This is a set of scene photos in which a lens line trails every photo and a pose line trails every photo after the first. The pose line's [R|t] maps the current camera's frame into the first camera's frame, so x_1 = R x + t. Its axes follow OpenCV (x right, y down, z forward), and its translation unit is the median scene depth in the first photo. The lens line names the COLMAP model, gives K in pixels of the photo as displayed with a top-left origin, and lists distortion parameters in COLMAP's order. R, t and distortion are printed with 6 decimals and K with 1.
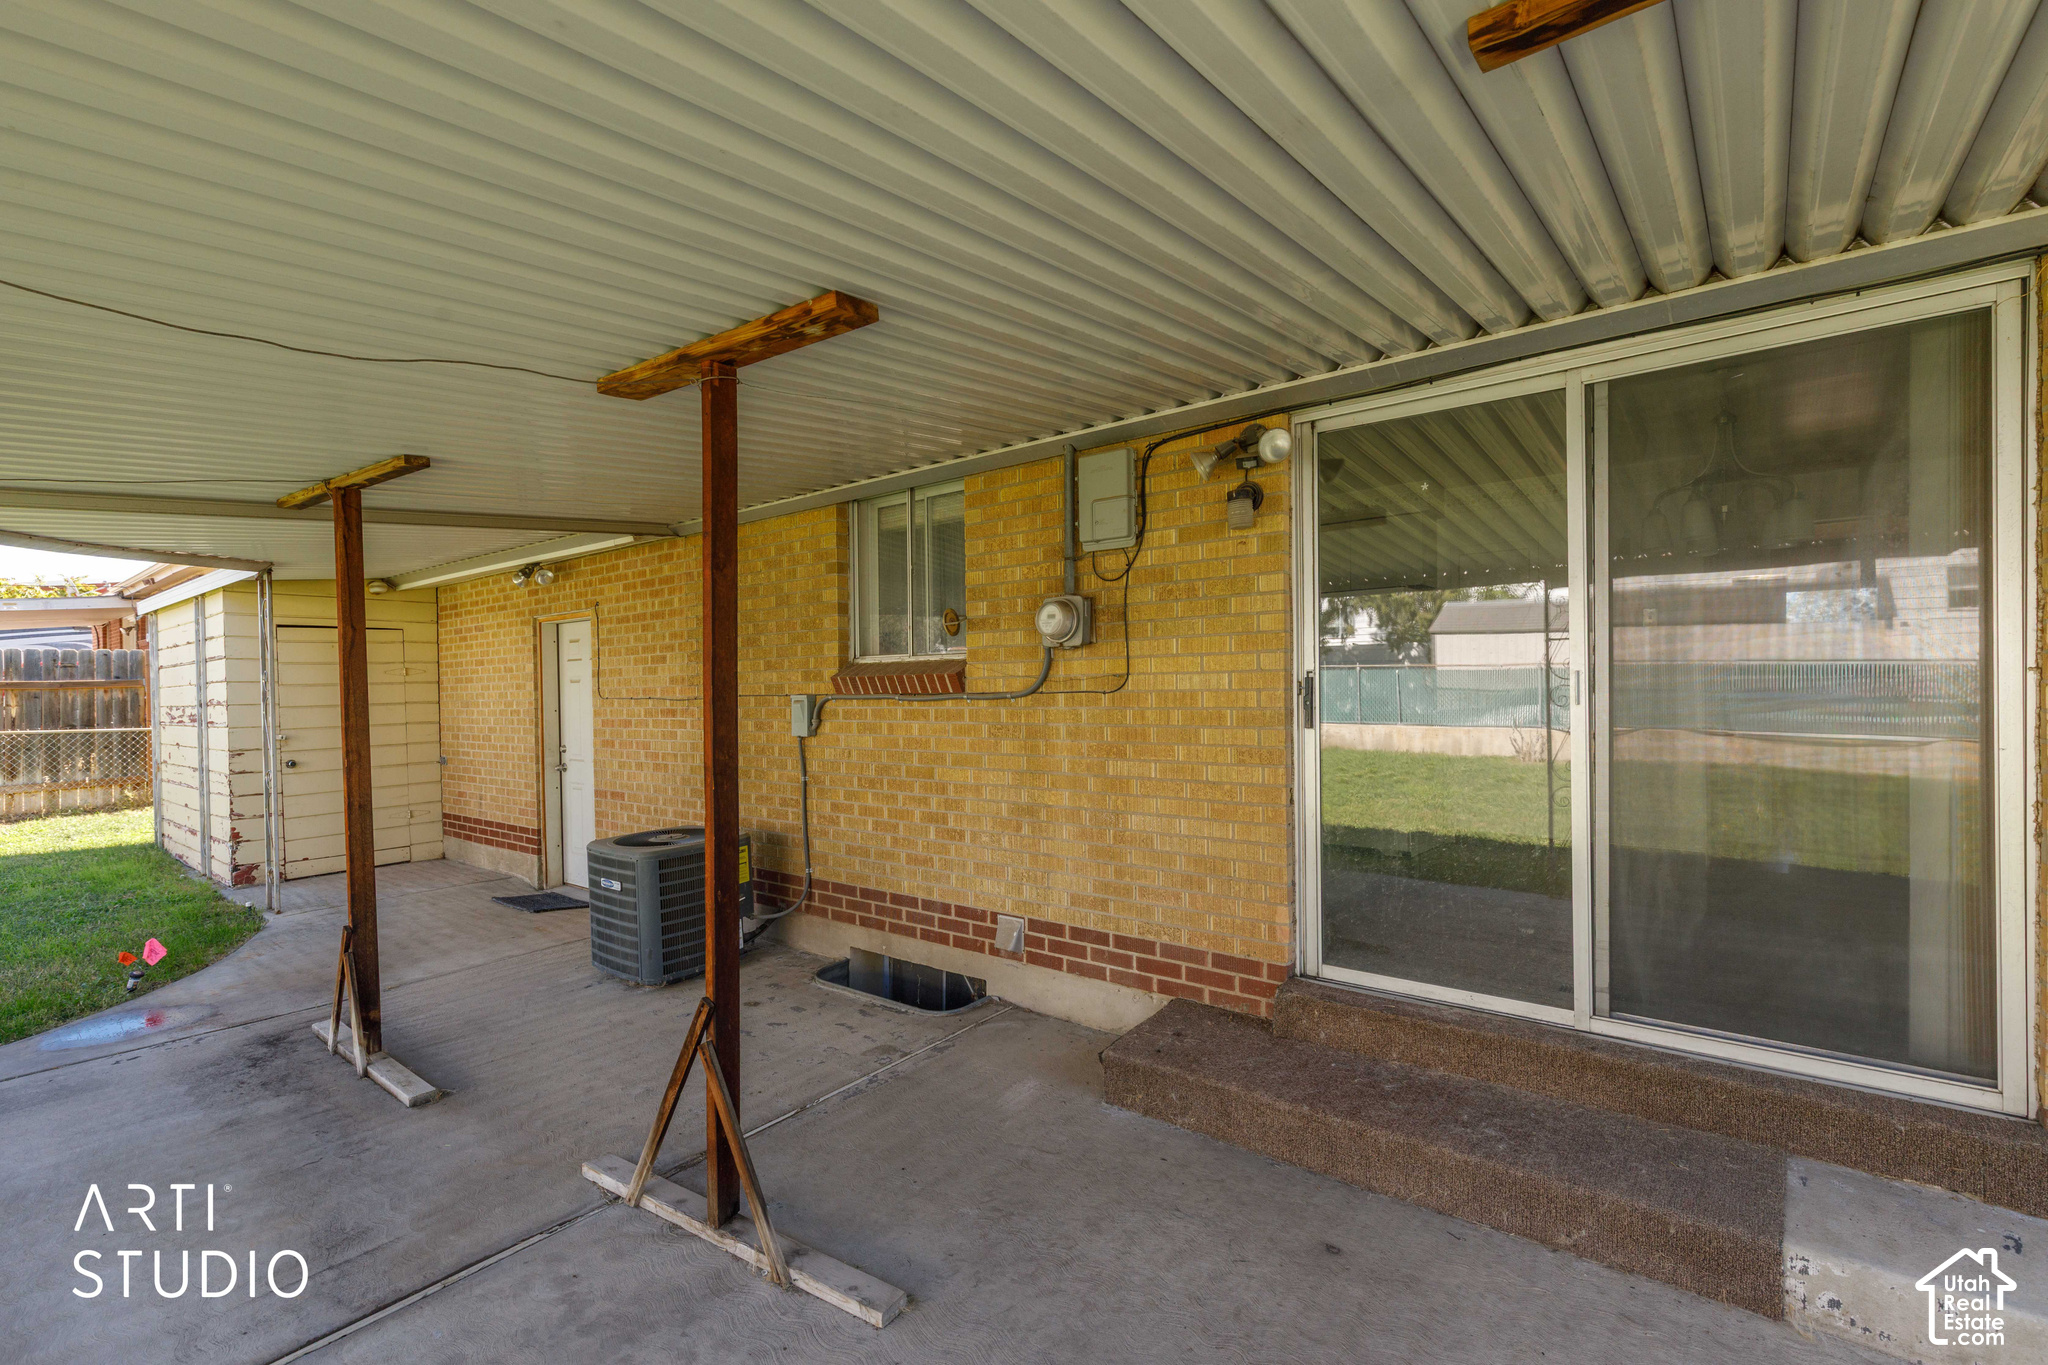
lens RADIAL K [[933.0, 0, 1022.3], [0, 933.0, 696.7], [0, 0, 1]] dist [0.008925, -0.001790]
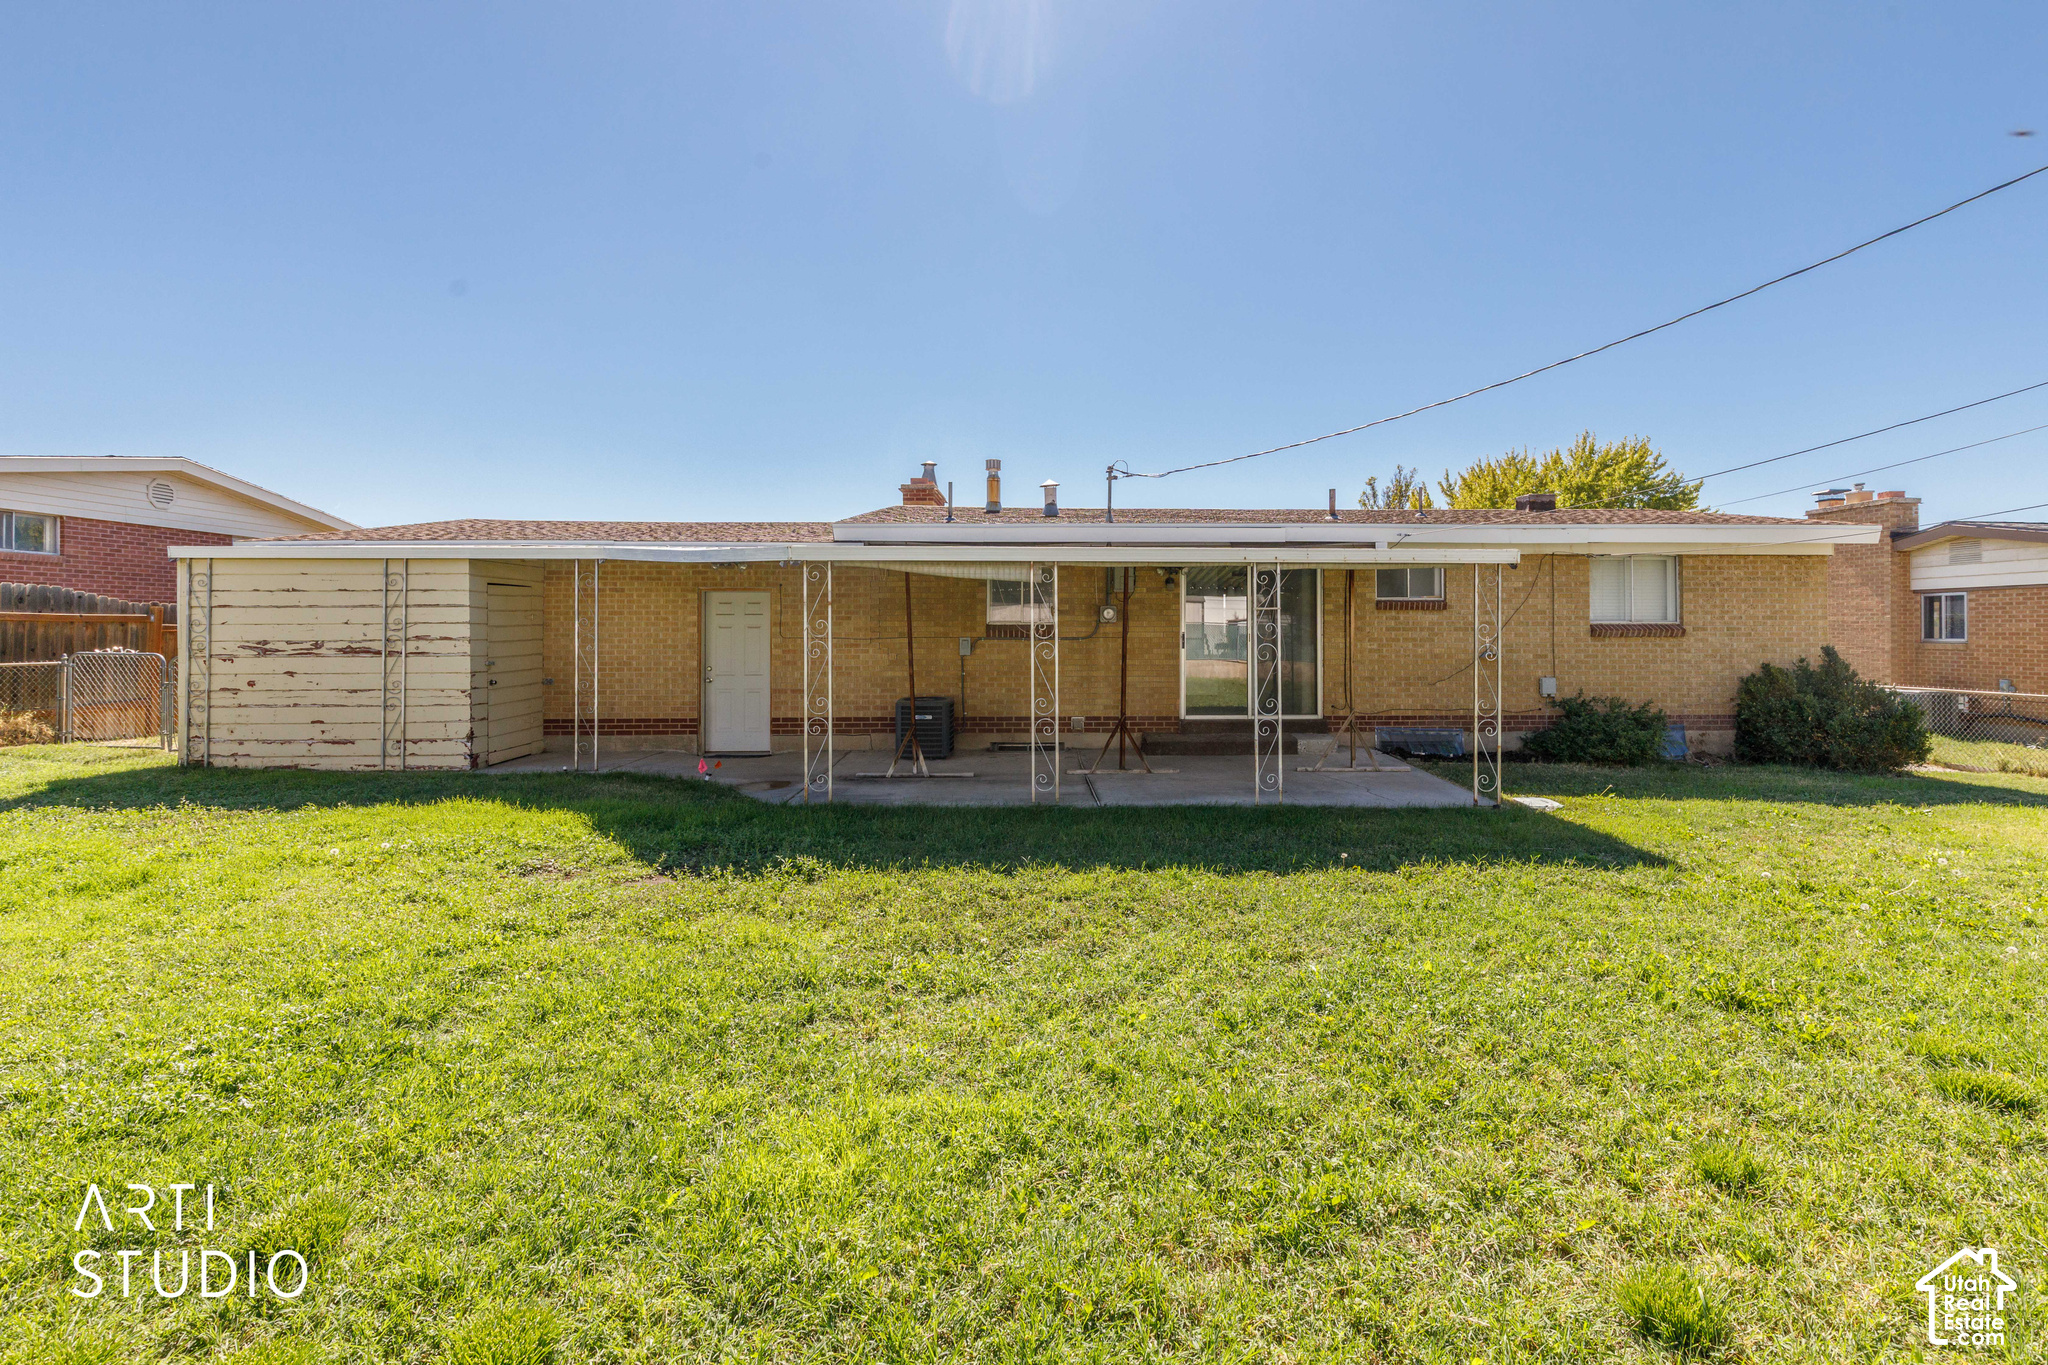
lens RADIAL K [[933.0, 0, 1065.5], [0, 933.0, 617.6], [0, 0, 1]] dist [0.008925, -0.001790]
pose [[0.755970, 0.021445, 0.654255, -1.931352], [-0.006294, 0.999655, -0.025494, 0.008185], [-0.654576, 0.015155, 0.755844, -1.136219]]
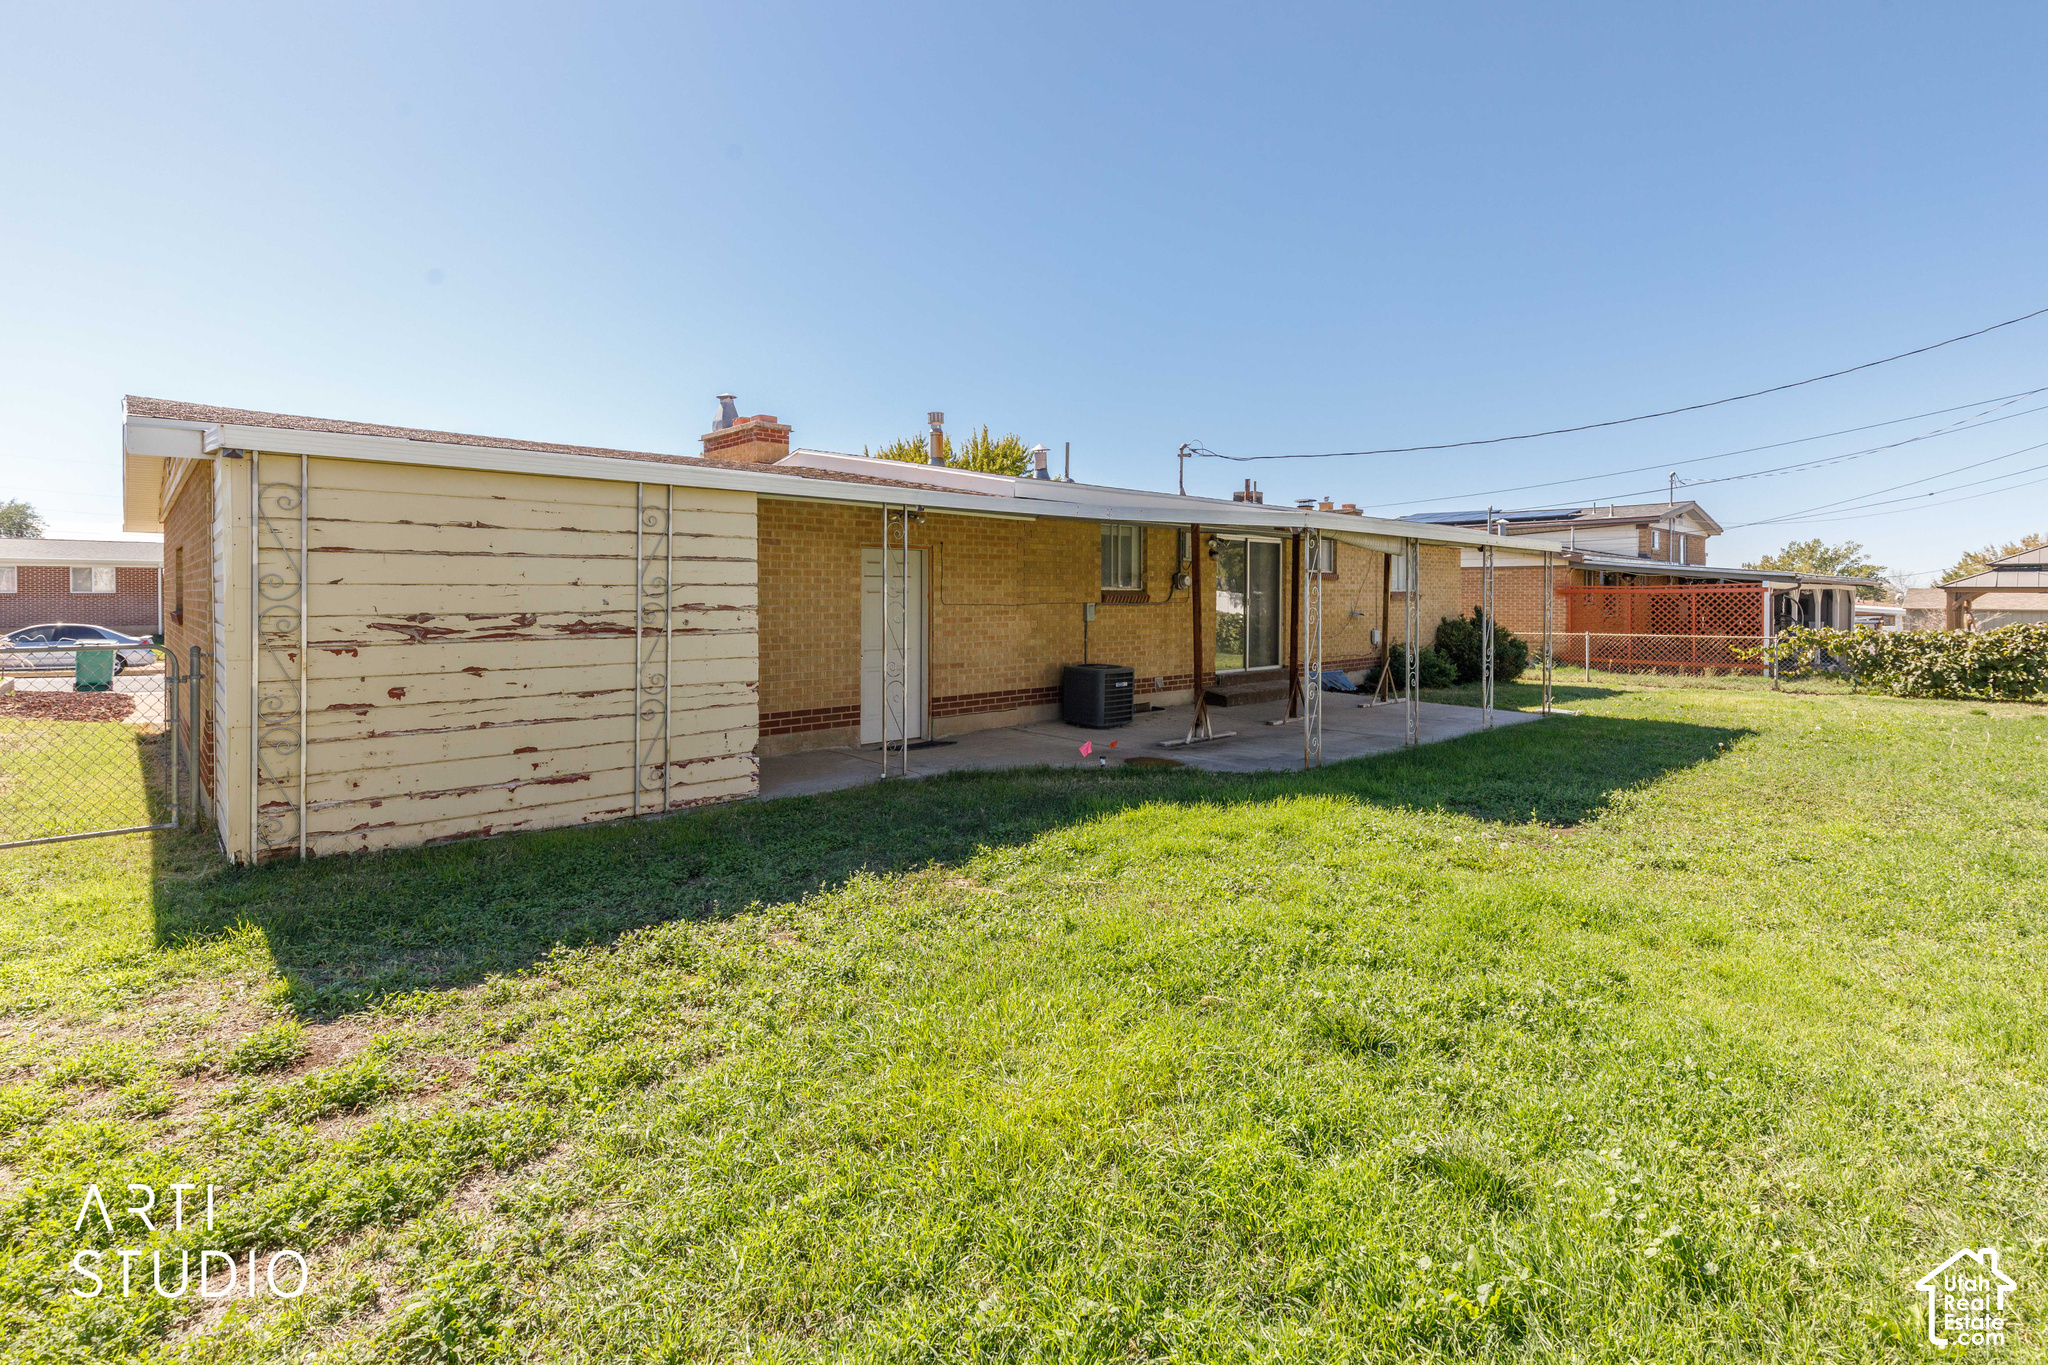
lens RADIAL K [[933.0, 0, 997.6], [0, 933.0, 605.7], [0, 0, 1]] dist [0.008925, -0.001790]
pose [[0.155402, 0.000423, 0.987851, -3.124066], [-0.000418, 1.000000, -0.000363, 0.007093], [-0.987851, -0.000356, 0.155402, 1.068641]]
